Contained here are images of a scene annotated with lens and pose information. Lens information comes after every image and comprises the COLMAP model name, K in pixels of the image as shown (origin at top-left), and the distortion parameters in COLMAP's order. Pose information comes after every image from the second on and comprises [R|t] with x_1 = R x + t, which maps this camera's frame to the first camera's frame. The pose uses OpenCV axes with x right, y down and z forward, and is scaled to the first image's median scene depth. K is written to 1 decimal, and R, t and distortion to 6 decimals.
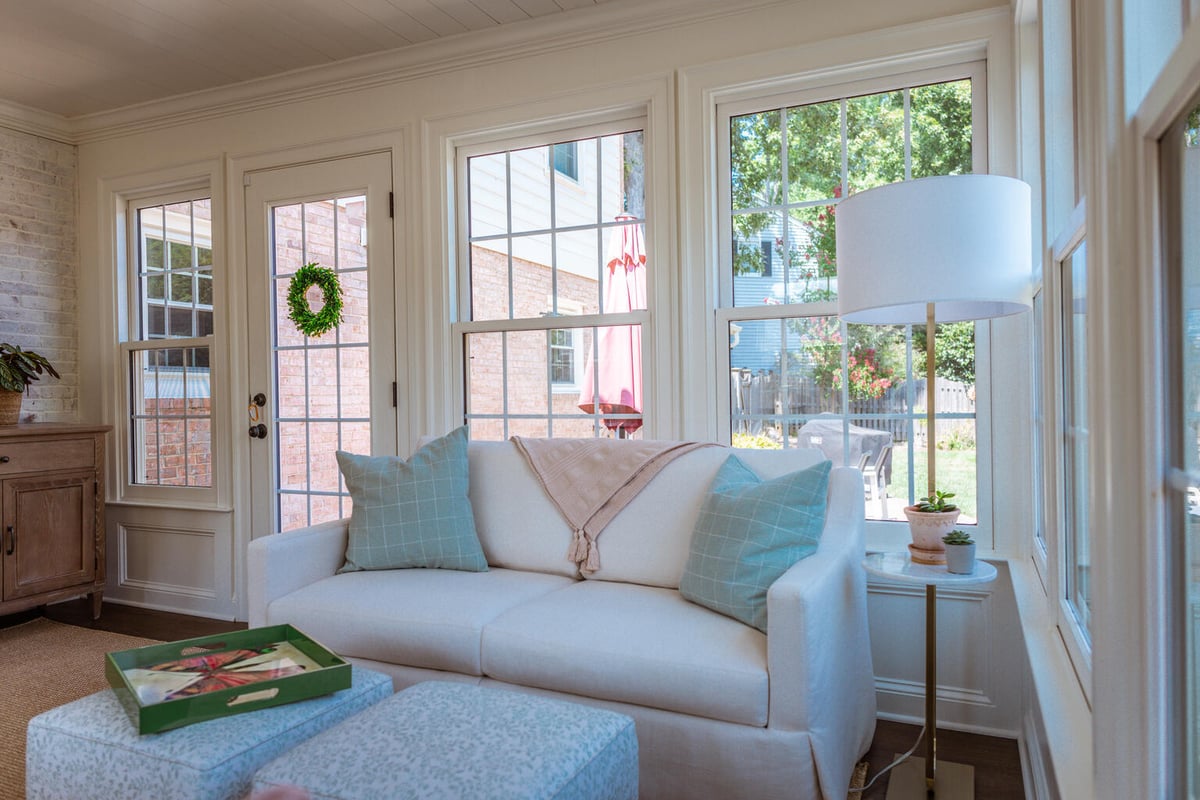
lens RADIAL K [[818.1, 0, 601.5], [0, 818.1, 400.6], [0, 0, 1]] dist [0.001508, -0.000867]
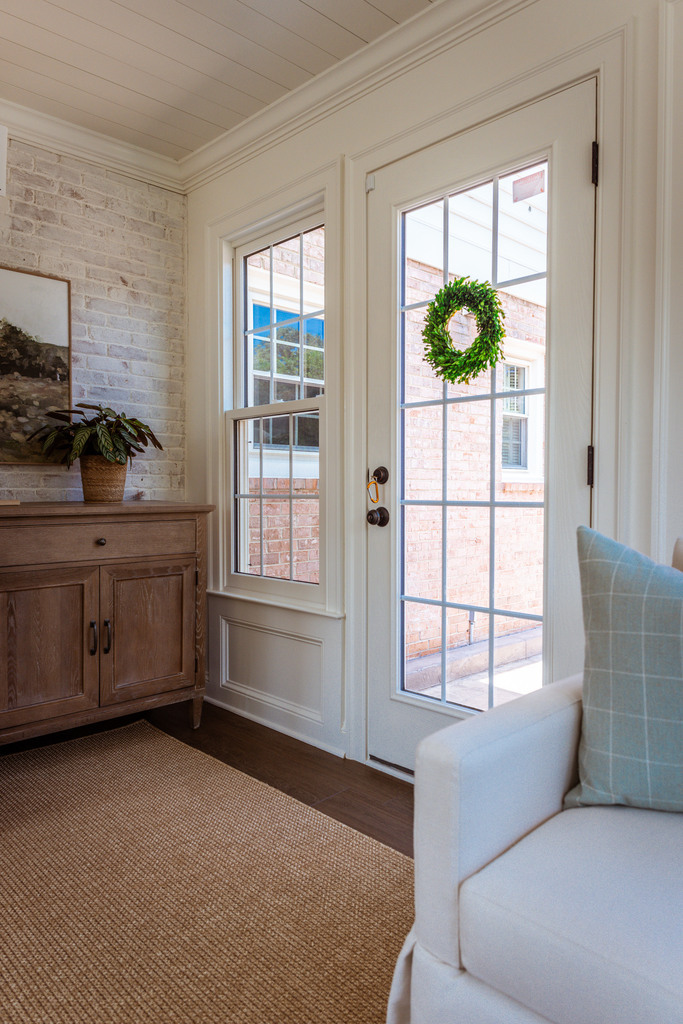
lens RADIAL K [[698.1, 0, 341.1], [0, 698.1, 509.0], [0, 0, 1]] dist [0.001508, -0.000867]
pose [[0.926489, 0.023455, -0.375589, -0.199288], [-0.015342, 0.999580, 0.024578, 0.014204], [0.376008, -0.017009, 0.926460, 0.370438]]
